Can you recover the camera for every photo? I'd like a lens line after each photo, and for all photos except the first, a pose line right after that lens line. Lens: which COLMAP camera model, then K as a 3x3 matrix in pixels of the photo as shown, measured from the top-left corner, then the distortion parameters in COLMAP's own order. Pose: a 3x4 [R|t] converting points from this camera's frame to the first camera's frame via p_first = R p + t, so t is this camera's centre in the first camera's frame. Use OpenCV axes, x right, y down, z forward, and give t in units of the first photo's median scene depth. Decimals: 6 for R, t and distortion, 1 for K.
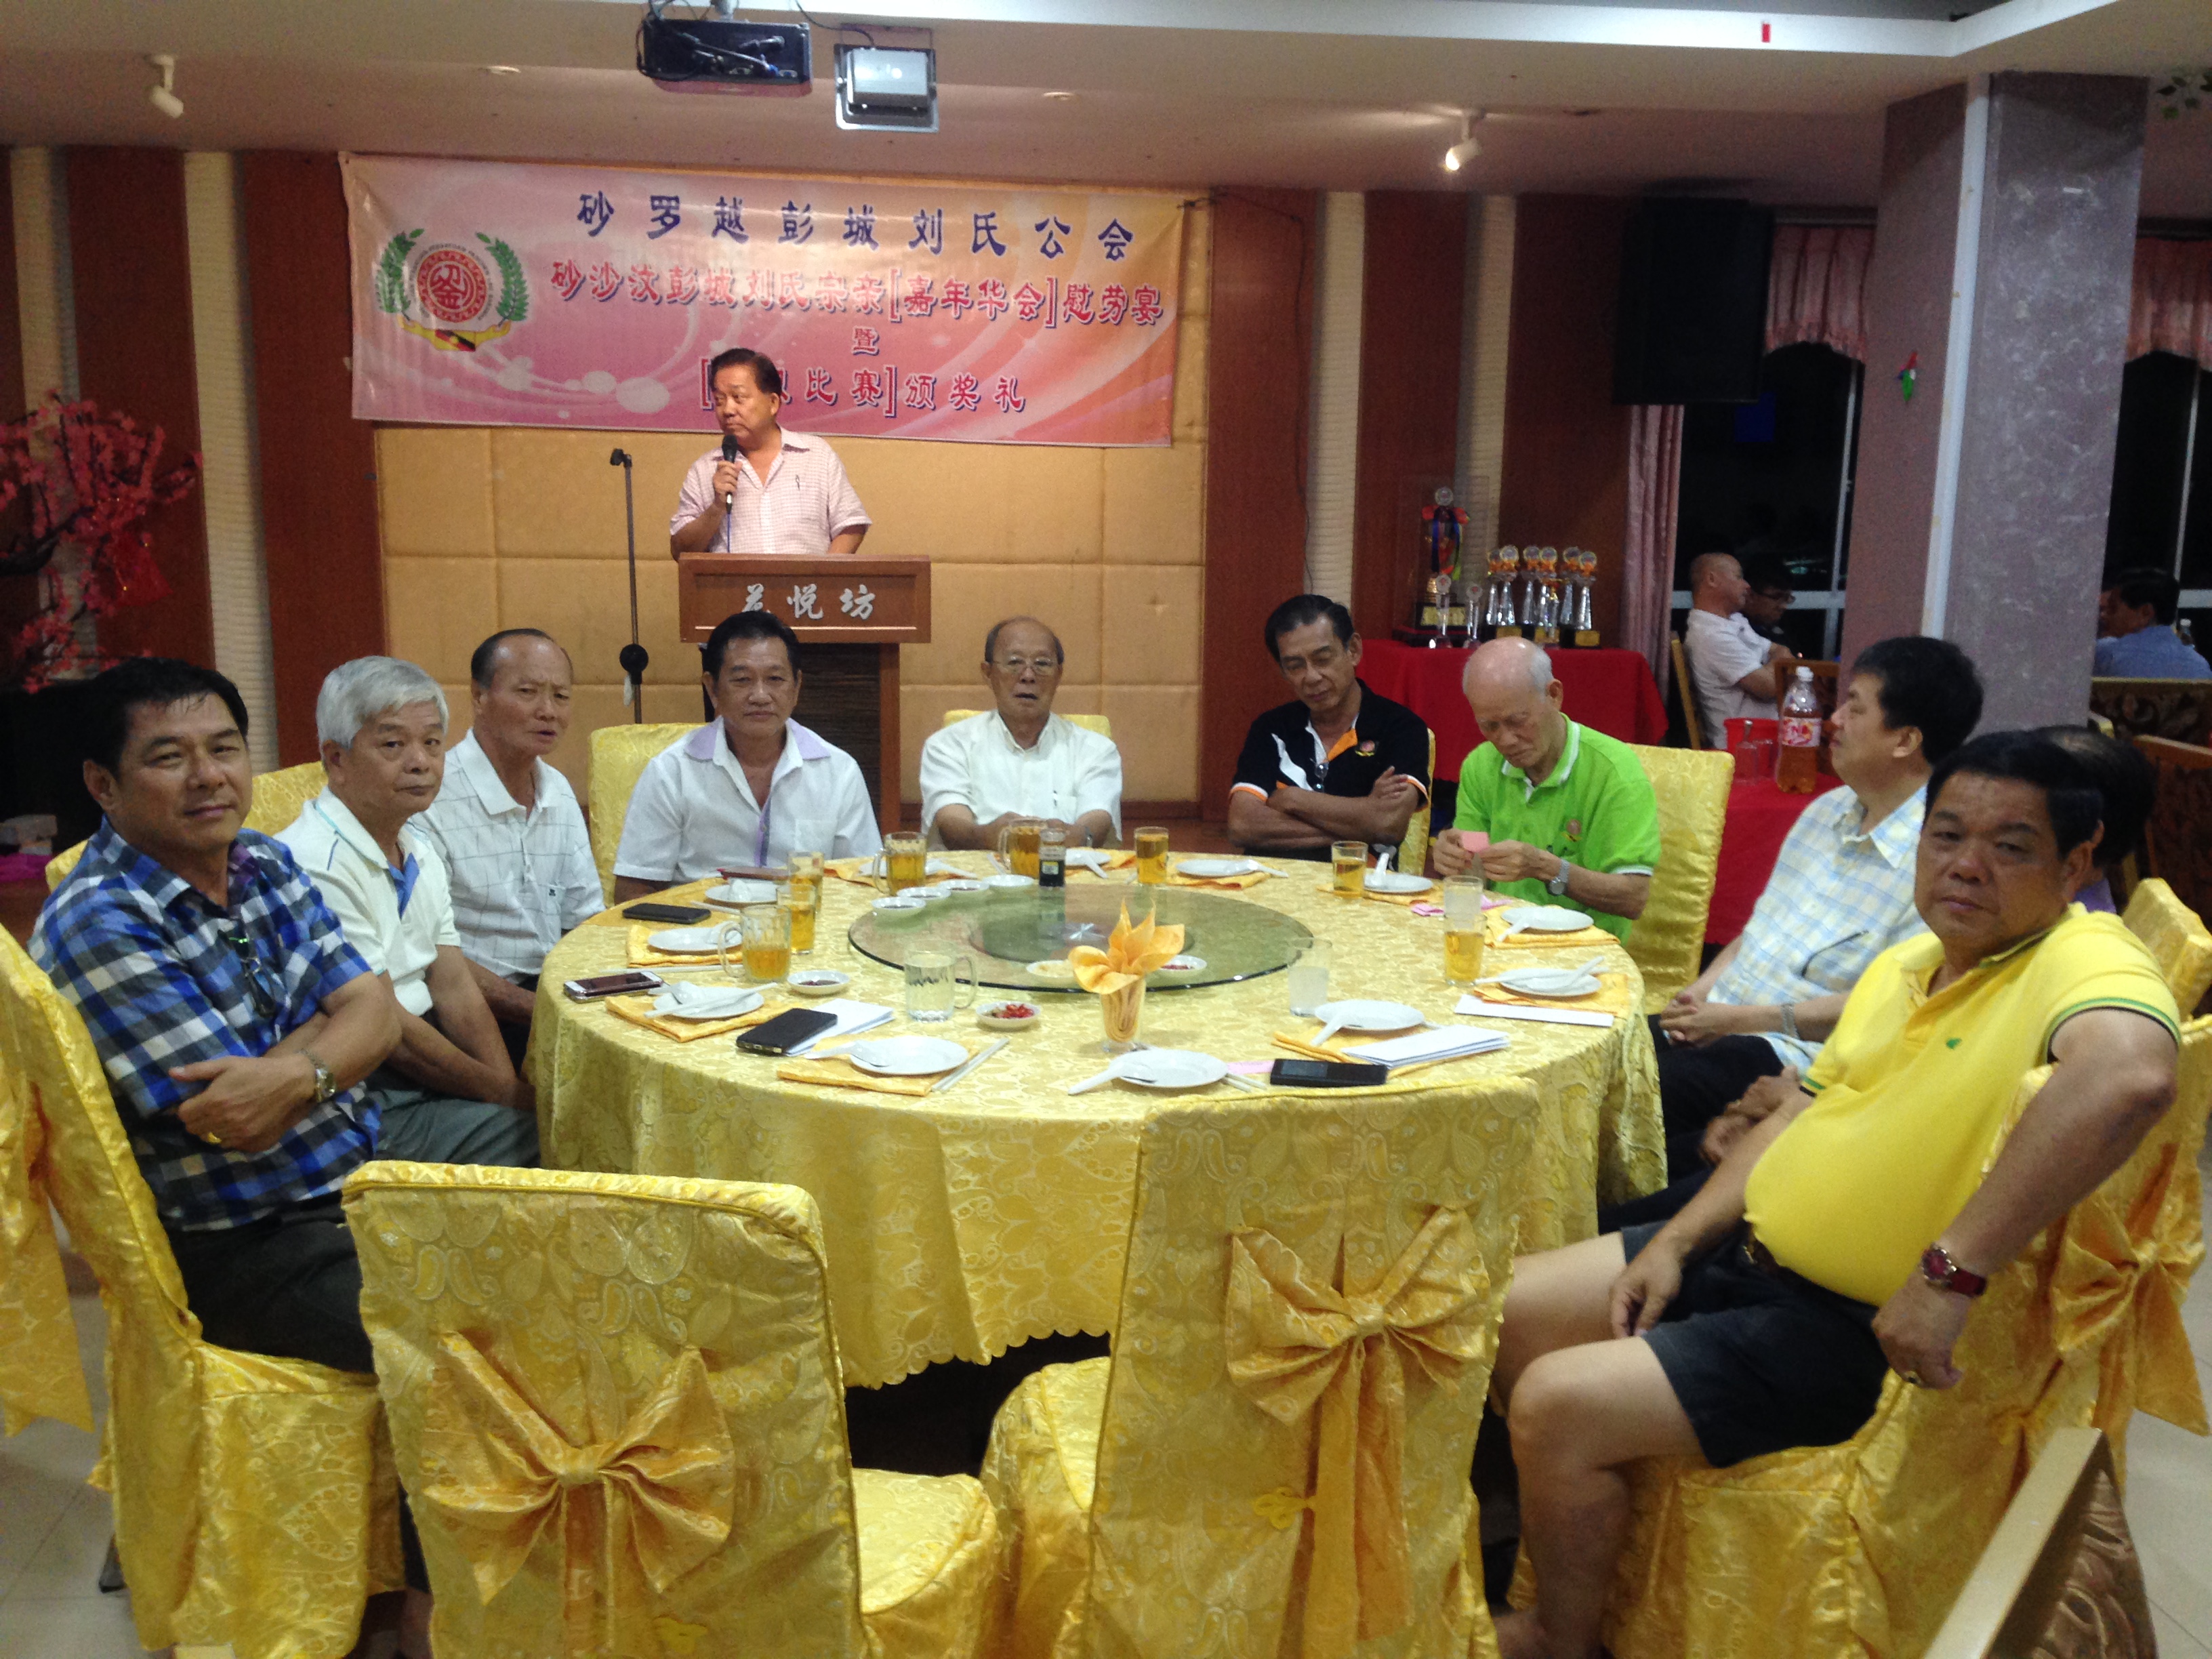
lens RADIAL K [[2028.4, 0, 1103.4], [0, 2028.4, 827.9], [0, 0, 1]] dist [0.079417, 0.000277]
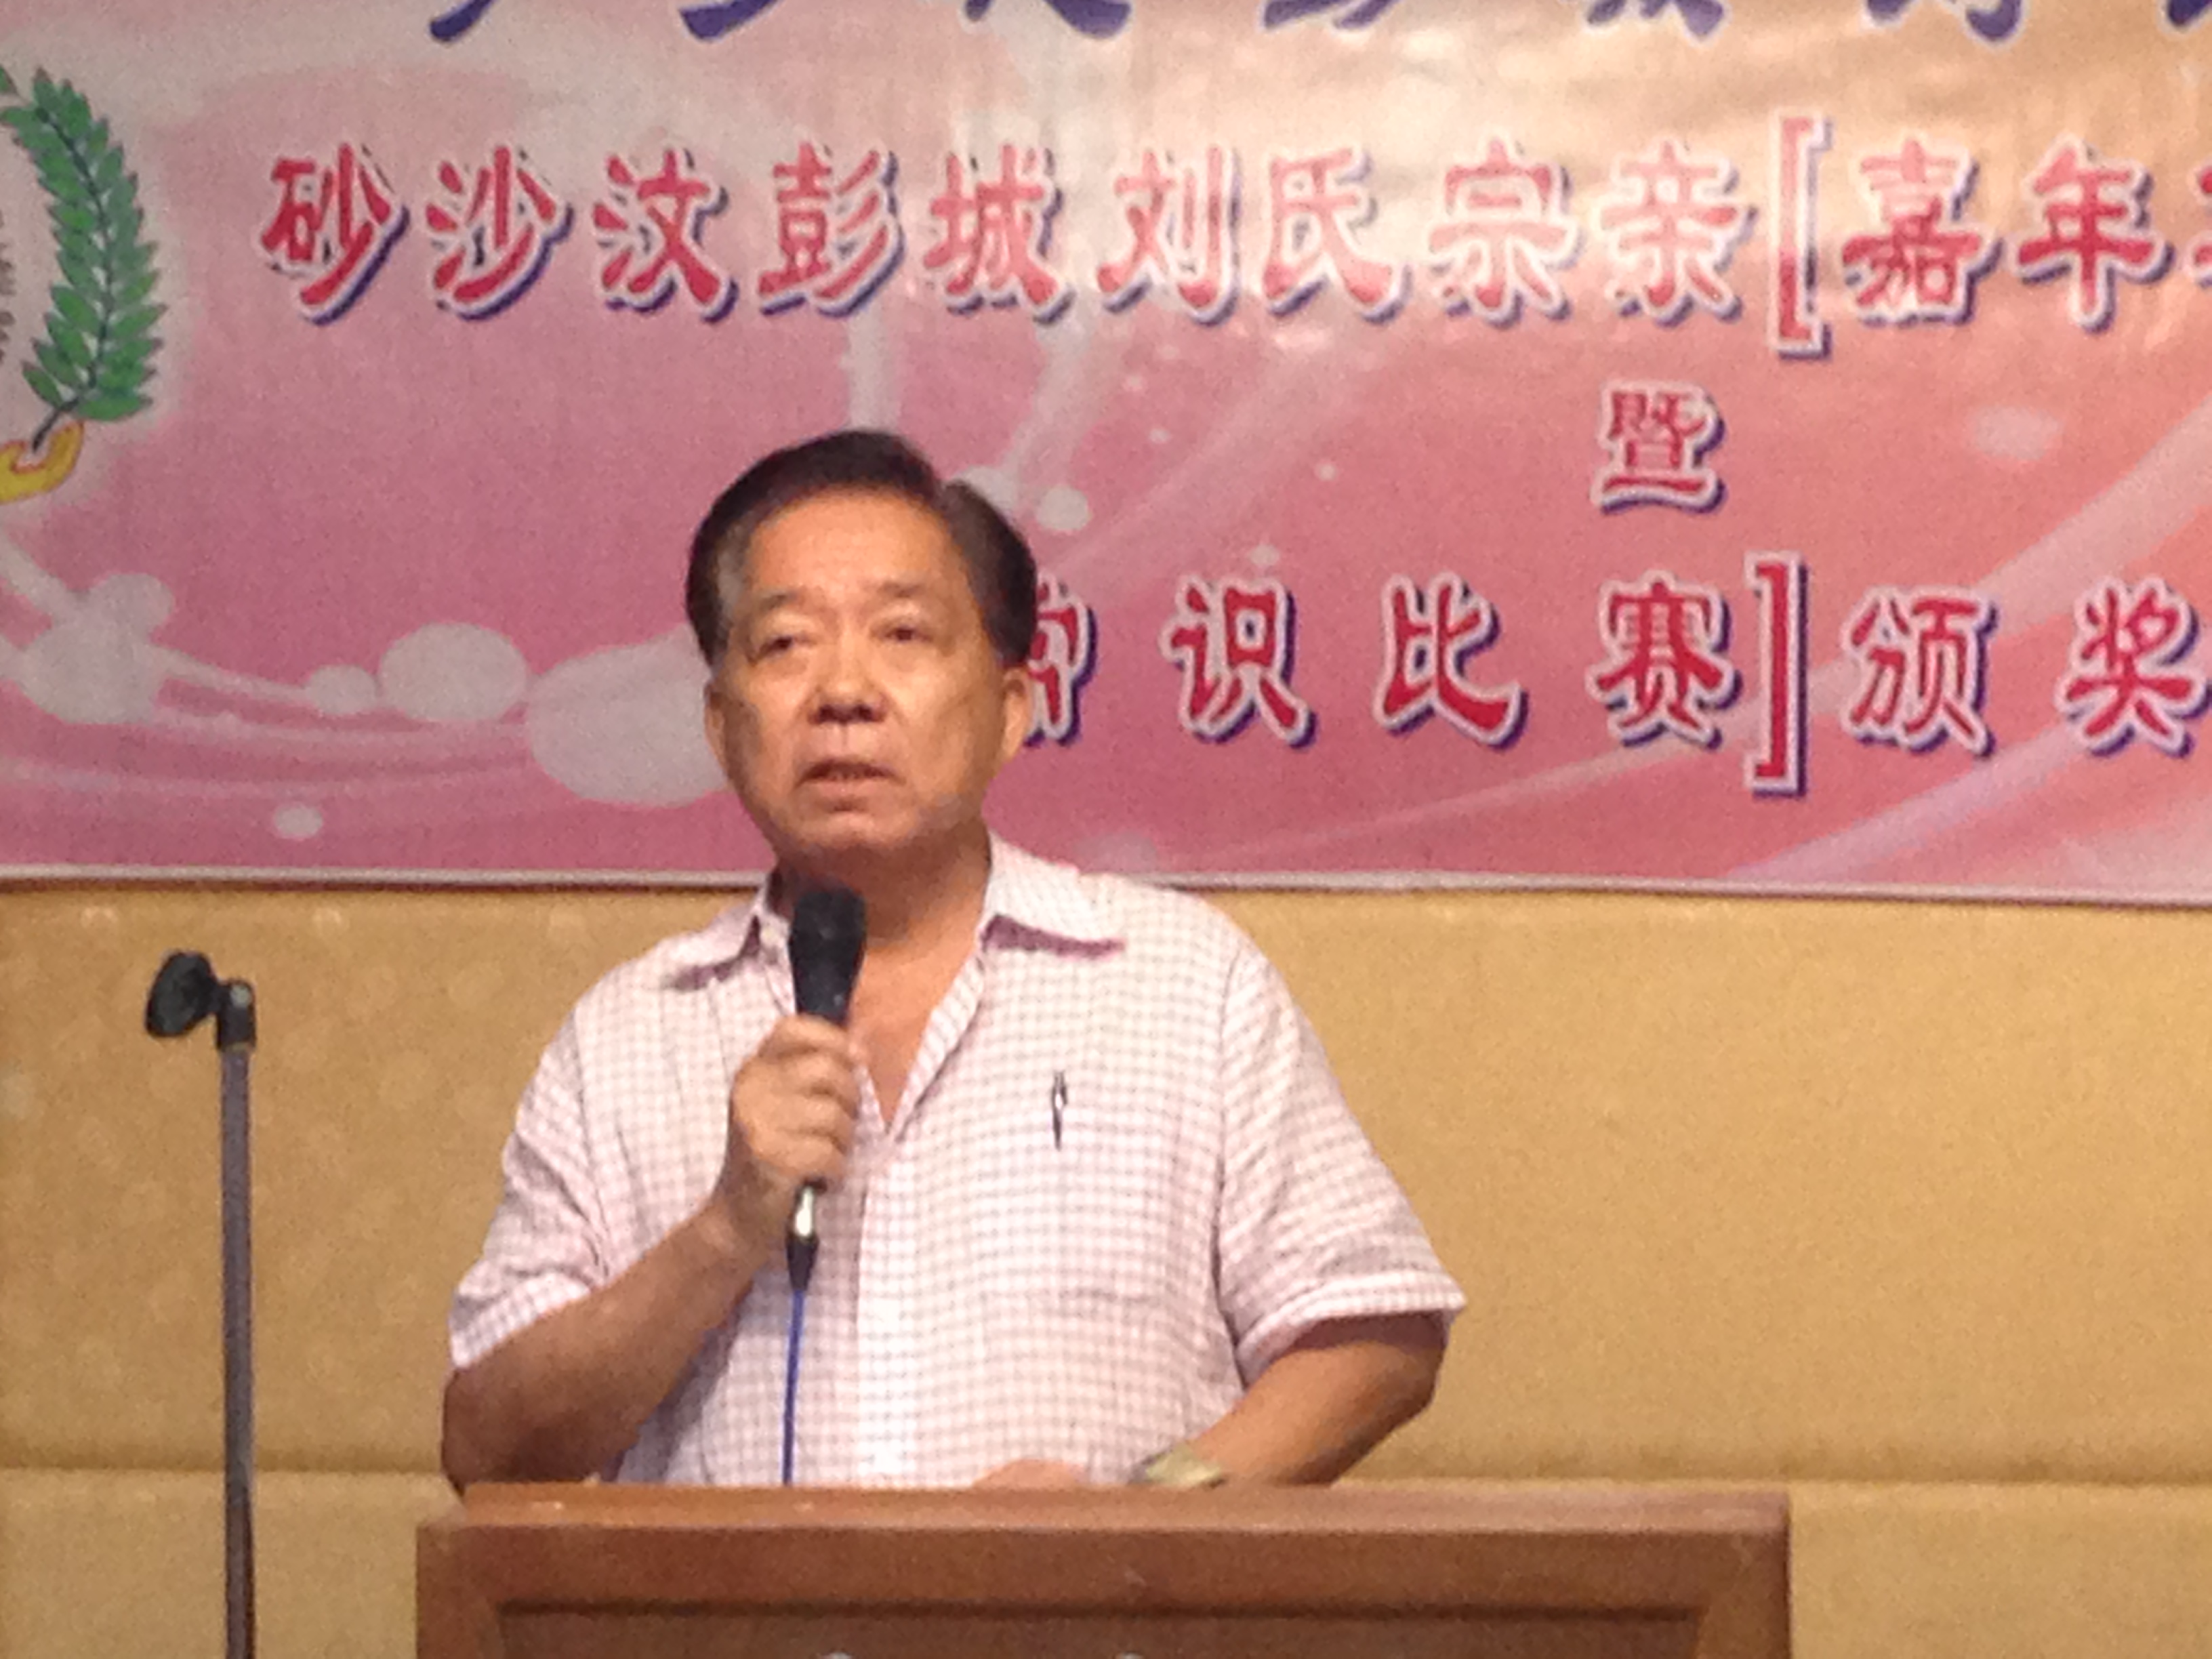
lens RADIAL K [[7708.3, 0, 1043.2], [0, 7708.3, 827.2], [0, 0, 1]] dist [-0.191218, 5.960399]
pose [[0.968636, -0.021010, -0.247595, 0.018751], [-0.029749, 0.979447, -0.199498, -0.039532], [0.246698, 0.200607, 0.948102, 0.238870]]
